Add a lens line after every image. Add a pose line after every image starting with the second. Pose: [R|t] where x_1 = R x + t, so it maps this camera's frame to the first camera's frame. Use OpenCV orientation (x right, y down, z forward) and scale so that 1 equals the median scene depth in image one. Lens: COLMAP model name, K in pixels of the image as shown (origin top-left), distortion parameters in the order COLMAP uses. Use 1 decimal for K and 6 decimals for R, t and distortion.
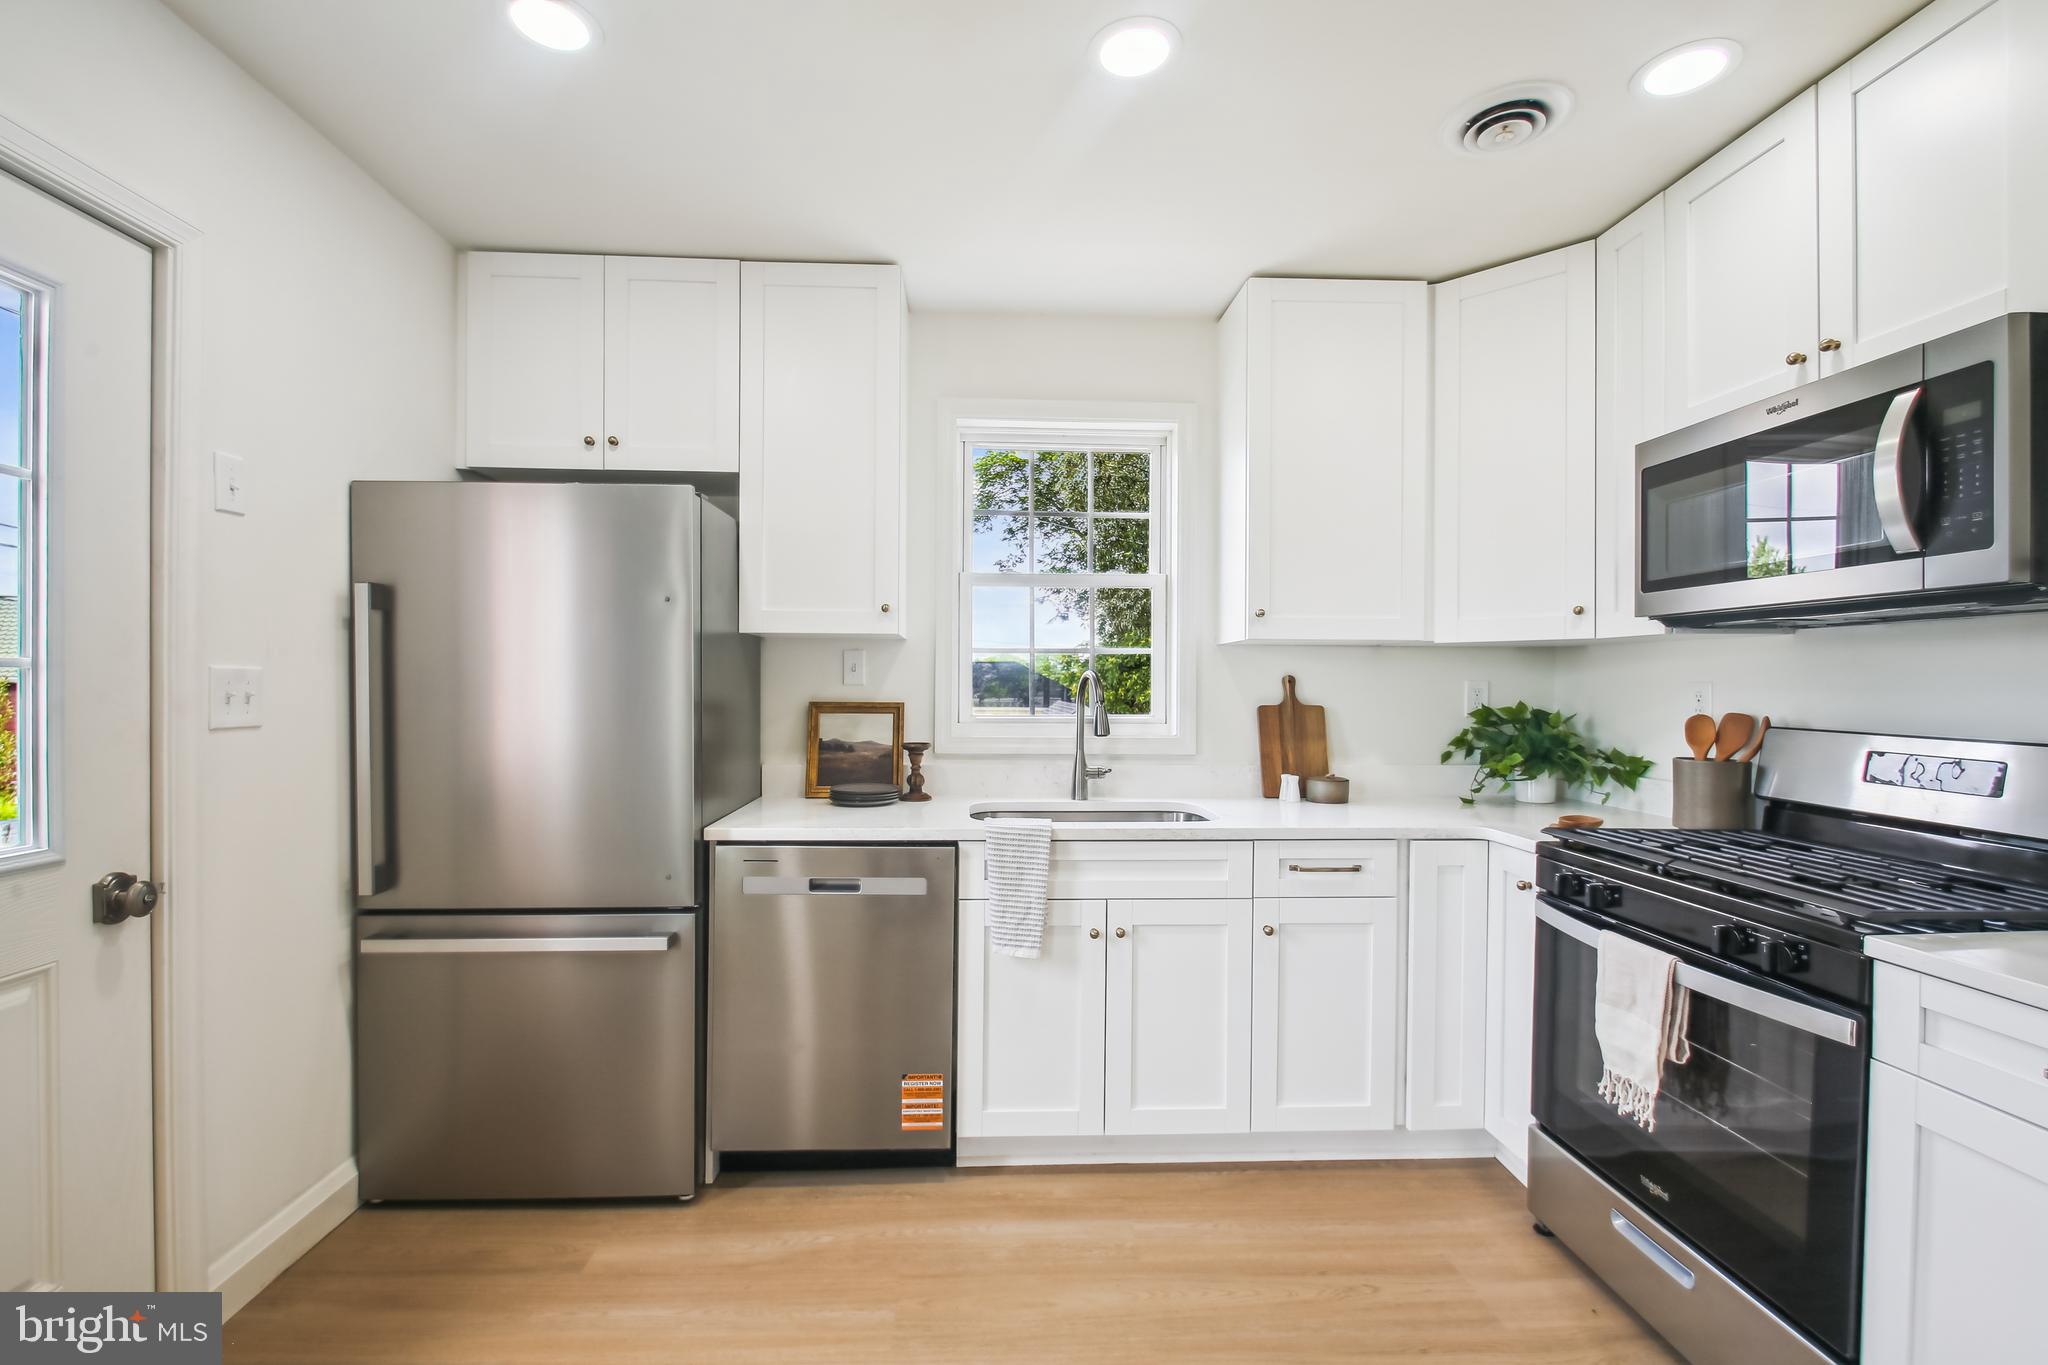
lens RADIAL K [[861.5, 0, 1001.9], [0, 861.5, 690.0], [0, 0, 1]] dist [-0.009995, -0.005063]
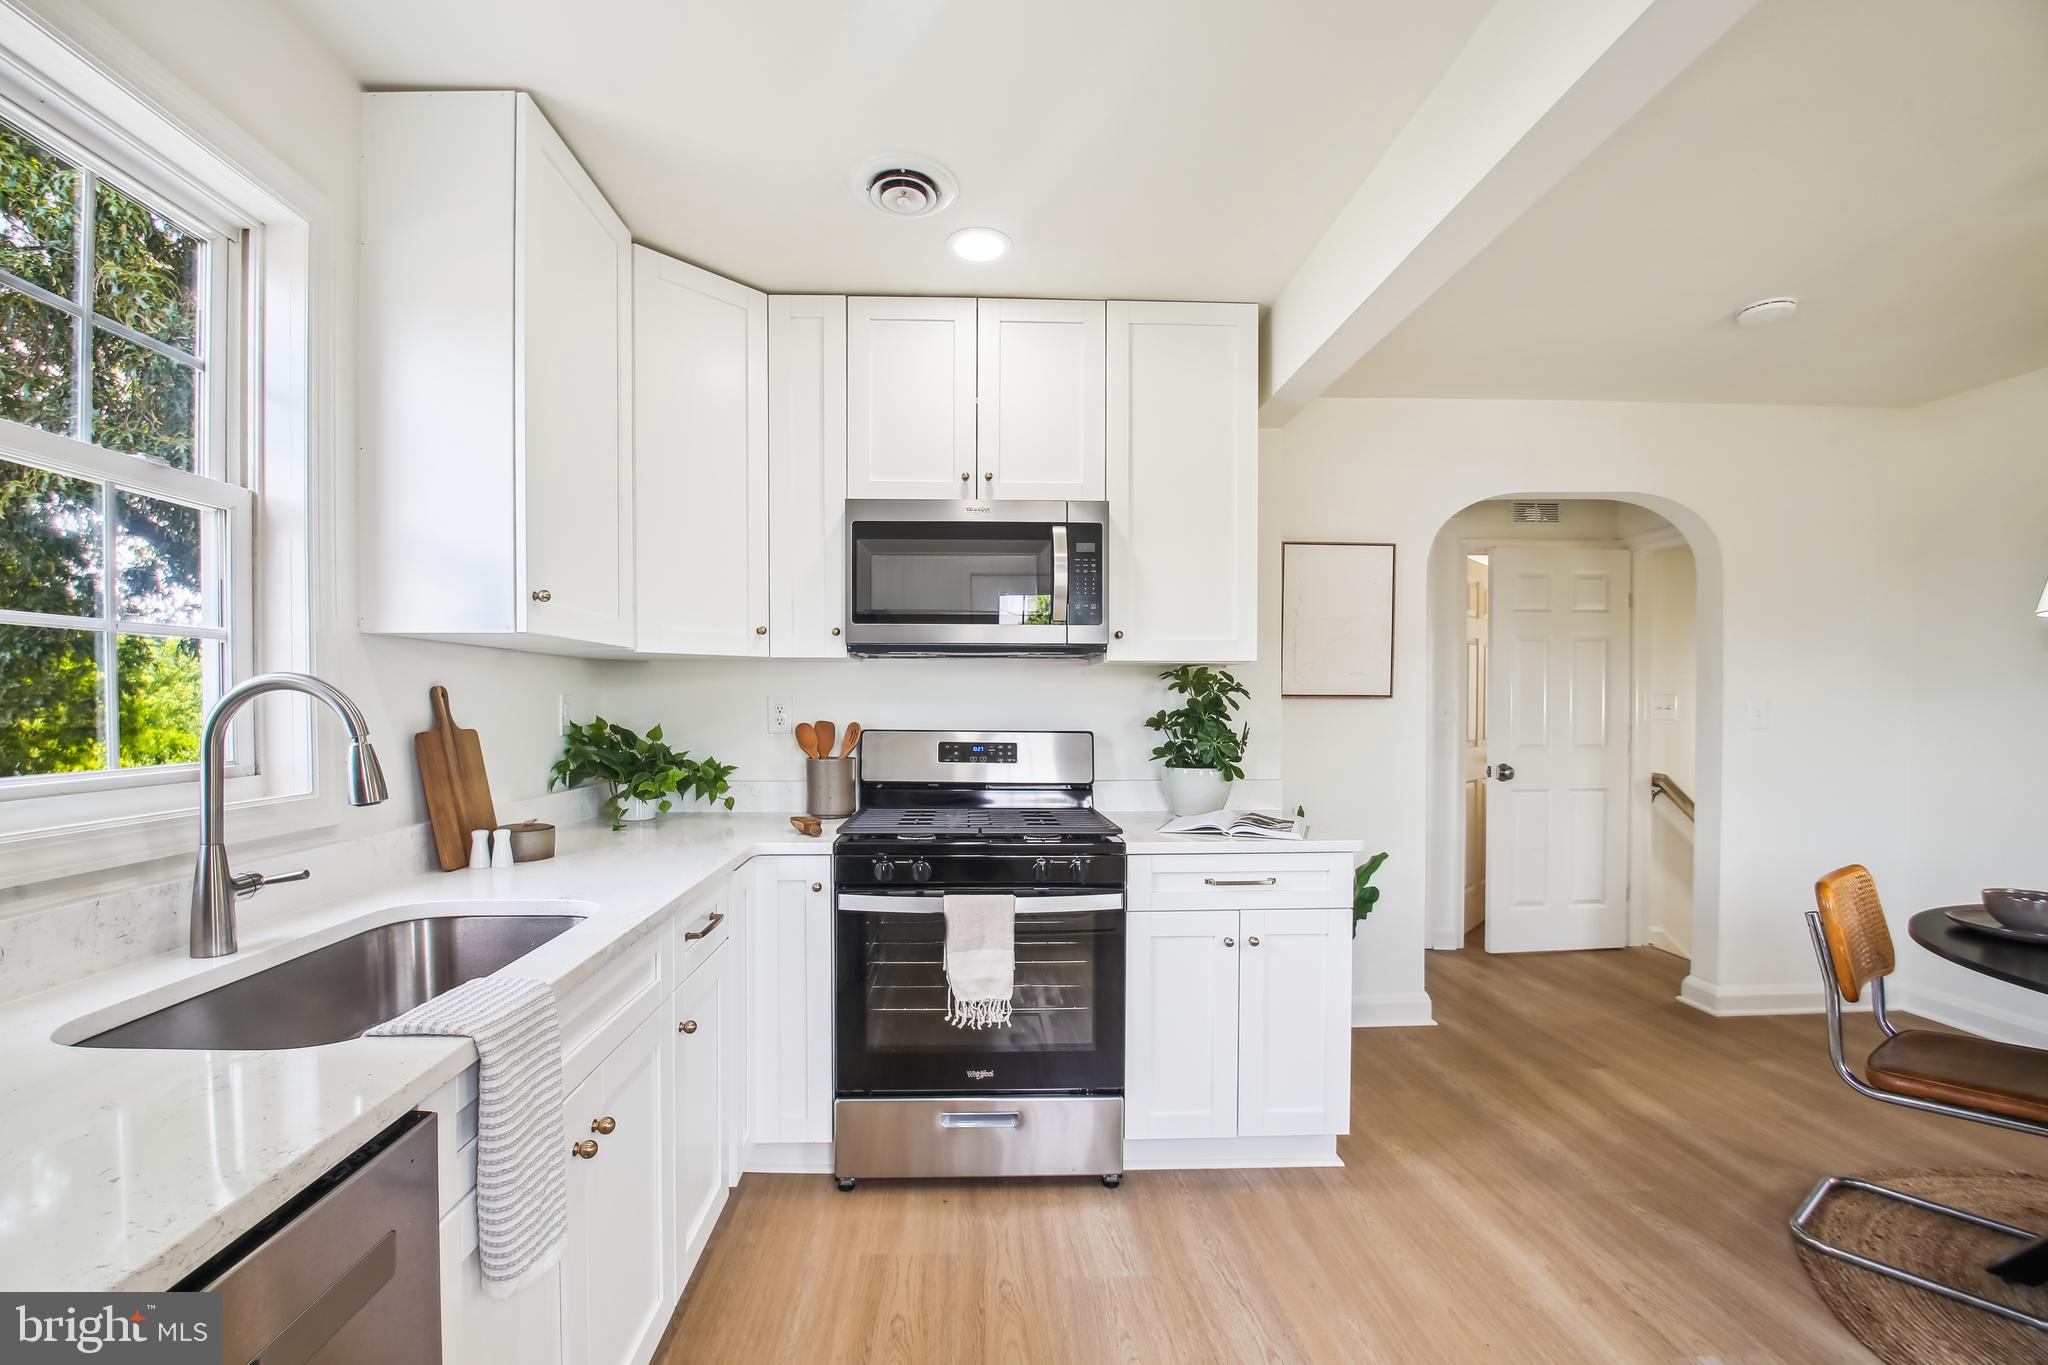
lens RADIAL K [[861.5, 0, 994.8], [0, 861.5, 718.7], [0, 0, 1]] dist [-0.009995, -0.005063]
pose [[0.015856, -0.022620, 0.999618, -0.431278], [0.008934, 0.999707, 0.022480, -0.003800], [-0.999834, 0.008574, 0.016054, 0.711605]]
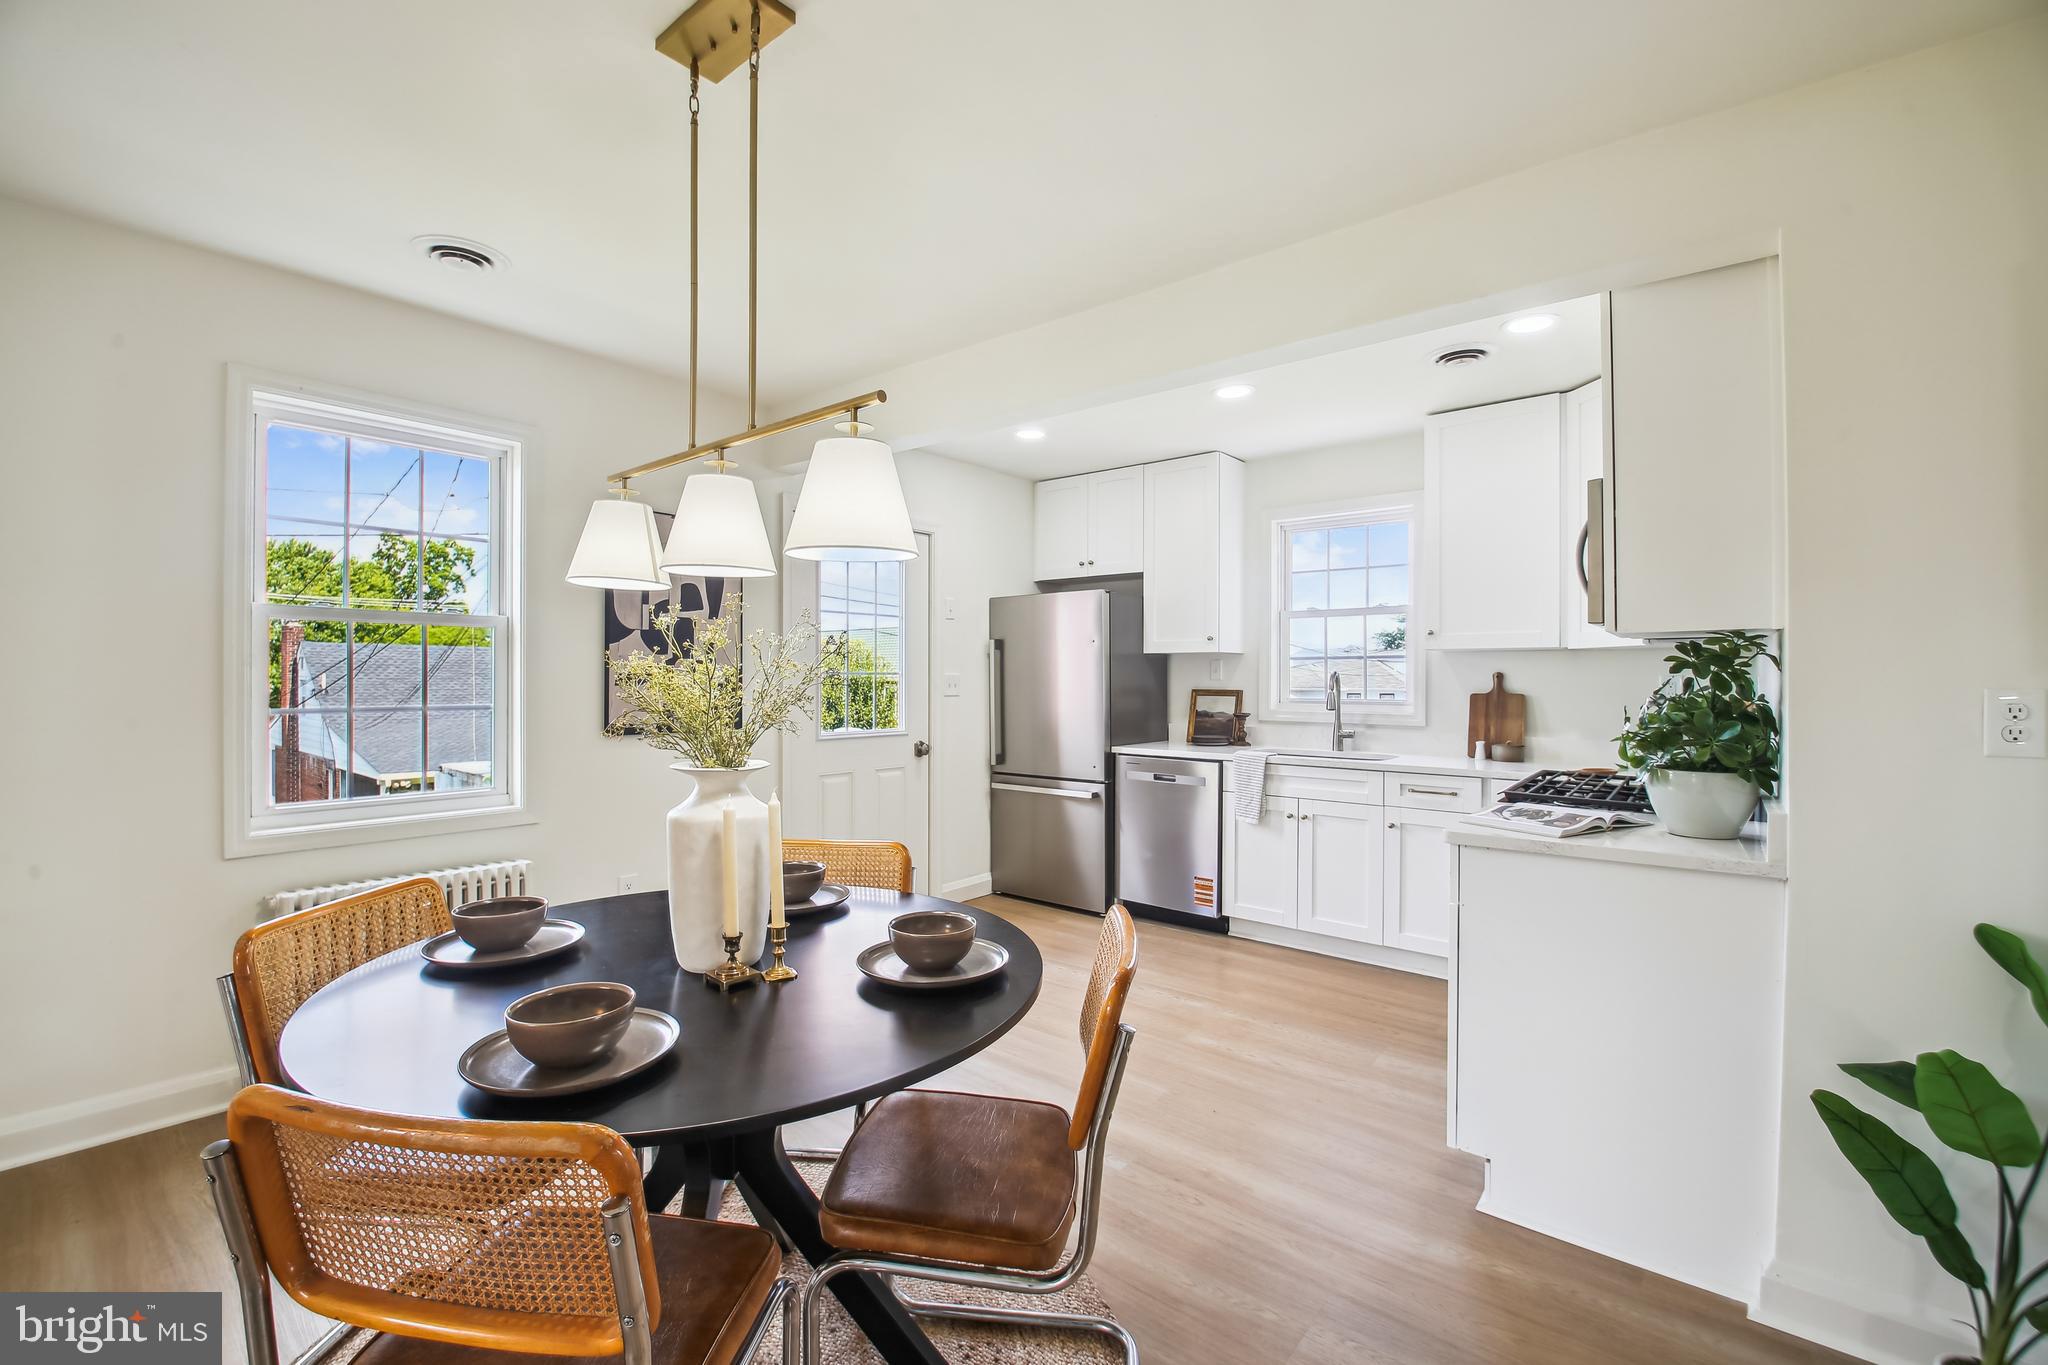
lens RADIAL K [[861.5, 0, 1014.0], [0, 861.5, 688.9], [0, 0, 1]] dist [-0.009995, -0.005063]
pose [[0.742228, 0.004656, -0.670132, 0.887331], [-0.004617, 0.999988, 0.001833, 0.013719], [0.670132, 0.001733, 0.742240, -0.743311]]
